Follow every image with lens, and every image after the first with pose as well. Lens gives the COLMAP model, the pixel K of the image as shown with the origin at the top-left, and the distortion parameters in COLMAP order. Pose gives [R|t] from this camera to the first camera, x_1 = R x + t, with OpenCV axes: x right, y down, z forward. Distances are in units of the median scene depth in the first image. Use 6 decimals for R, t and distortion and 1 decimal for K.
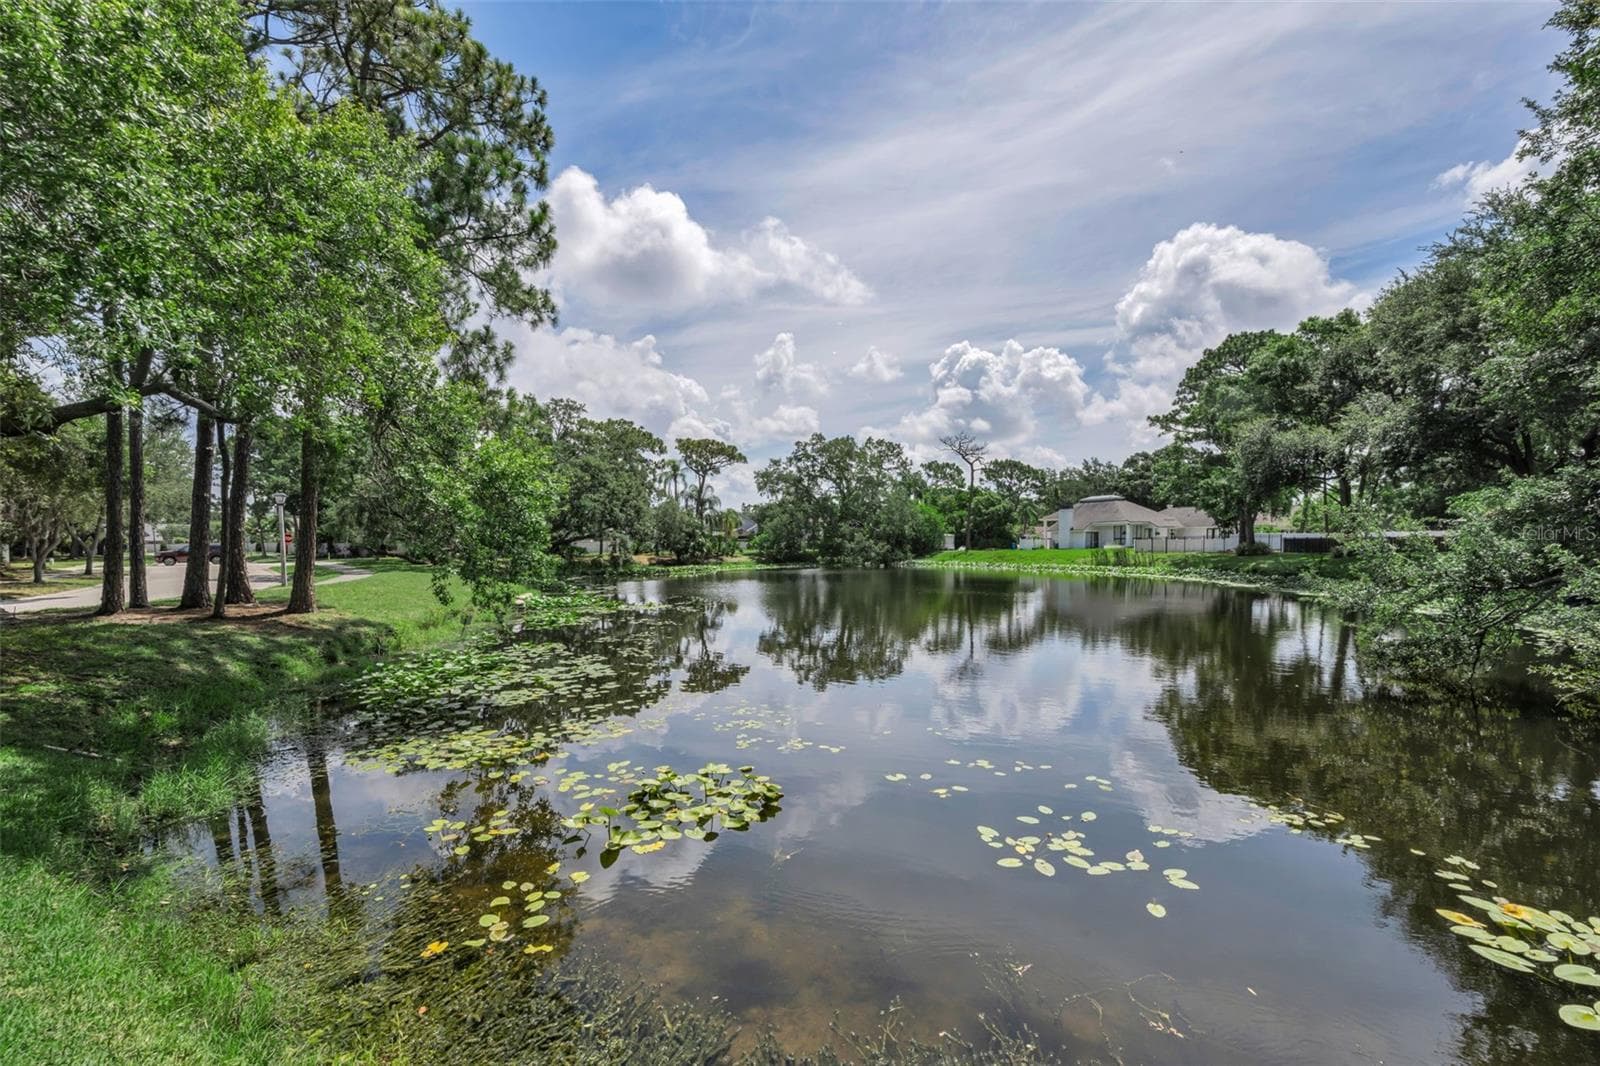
lens RADIAL K [[639.8, 0, 805.1], [0, 639.8, 562.3], [0, 0, 1]] dist [0.013262, -0.000009]
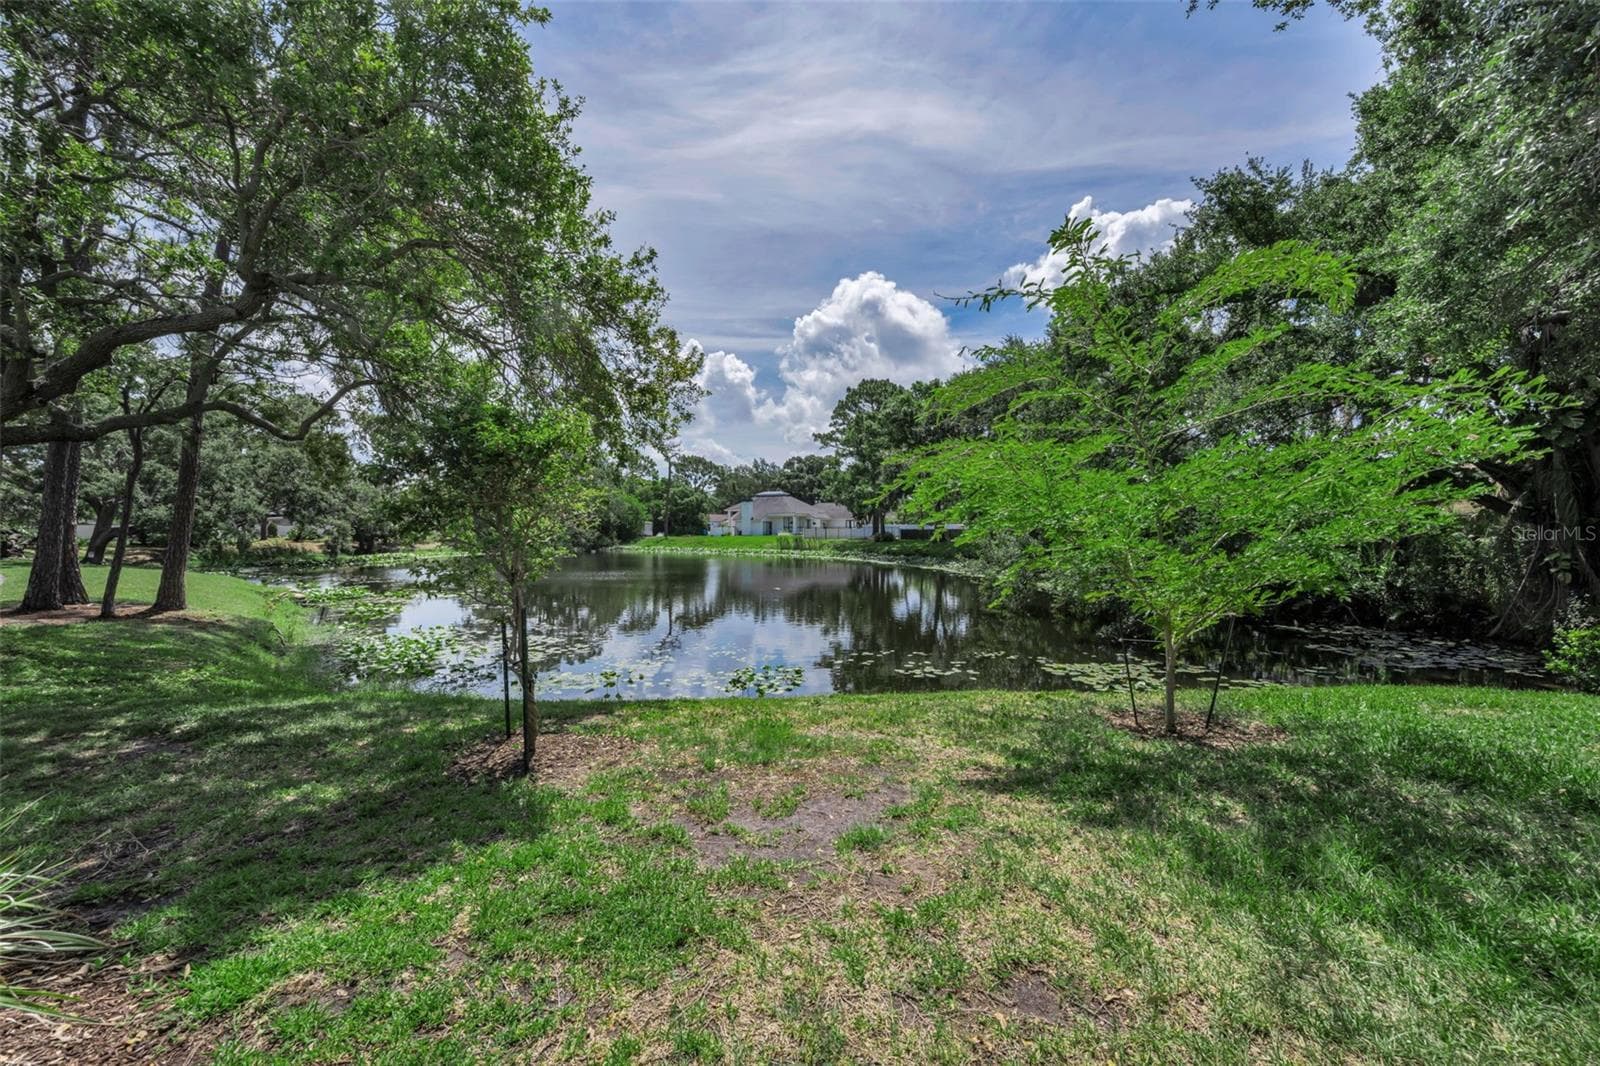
lens RADIAL K [[633.6, 0, 798.8], [0, 633.6, 535.5], [0, 0, 1]] dist [0.000699, 0.000256]
pose [[0.867777, 0.001489, 0.496951, -0.092413], [0.007050, 0.999858, -0.015308, -0.002407], [-0.496903, 0.016787, 0.867644, -0.062982]]
